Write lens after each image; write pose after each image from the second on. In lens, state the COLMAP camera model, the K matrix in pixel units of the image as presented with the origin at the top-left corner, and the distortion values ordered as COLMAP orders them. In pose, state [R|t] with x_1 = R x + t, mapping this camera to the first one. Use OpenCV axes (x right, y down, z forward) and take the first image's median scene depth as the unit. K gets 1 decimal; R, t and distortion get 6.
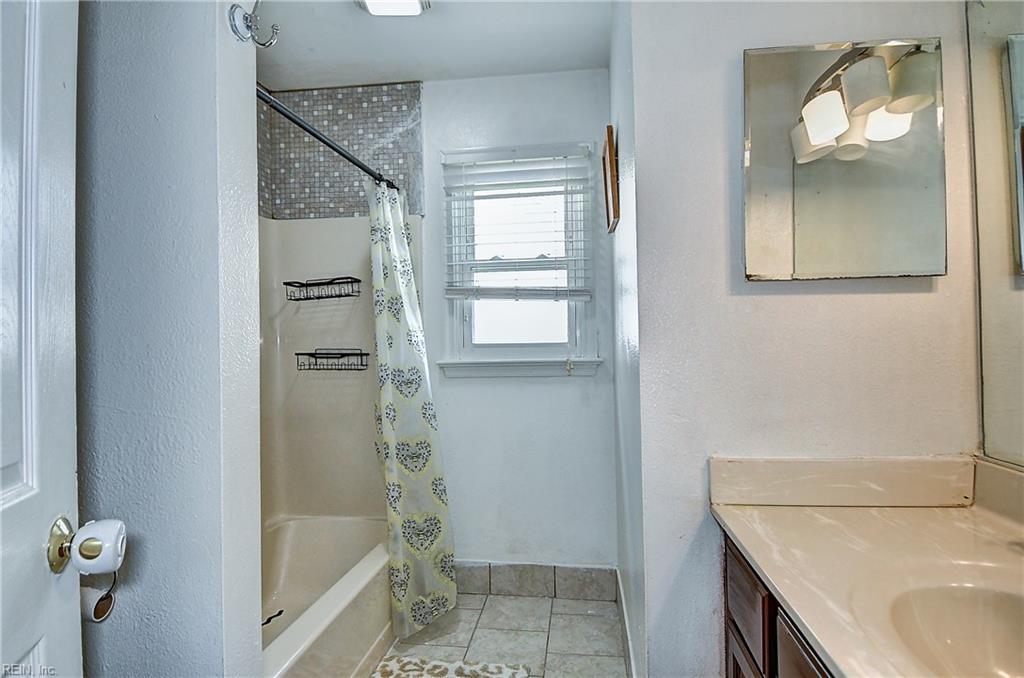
lens RADIAL K [[522.1, 0, 512.0], [0, 522.1, 339.0], [0, 0, 1]] dist [0.026643, -0.057835]
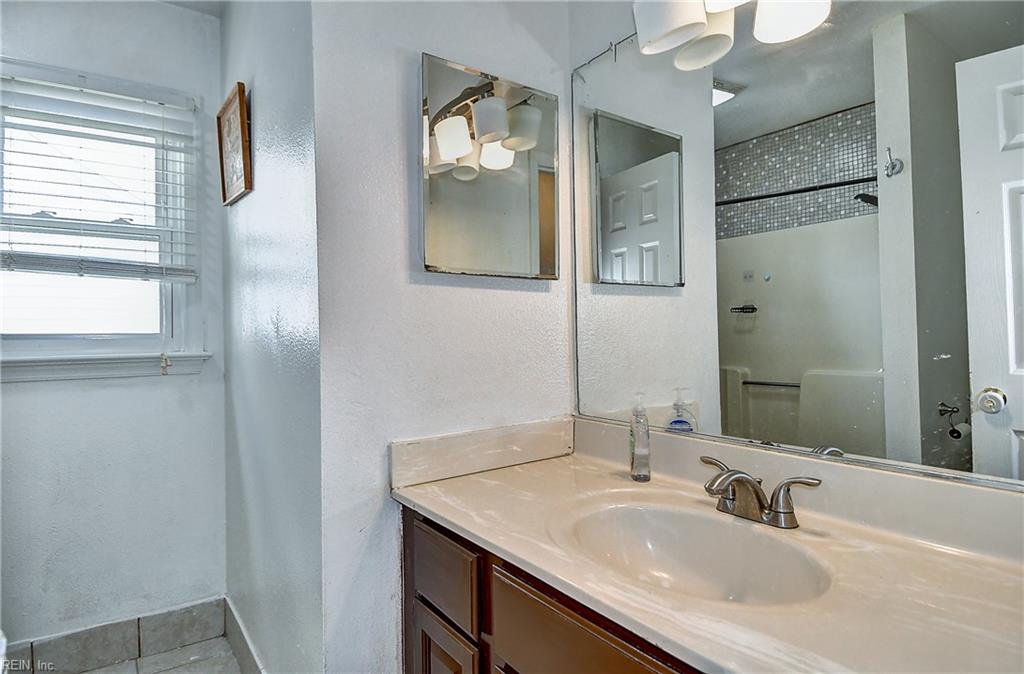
lens RADIAL K [[531.4, 0, 512.8], [0, 531.4, 324.8], [0, 0, 1]] dist [0.000986, -0.028492]
pose [[0.712804, 0.019514, 0.701092, -0.099564], [-0.005219, 0.999733, -0.022520, 0.012200], [-0.701344, 0.012393, 0.712715, 0.060696]]
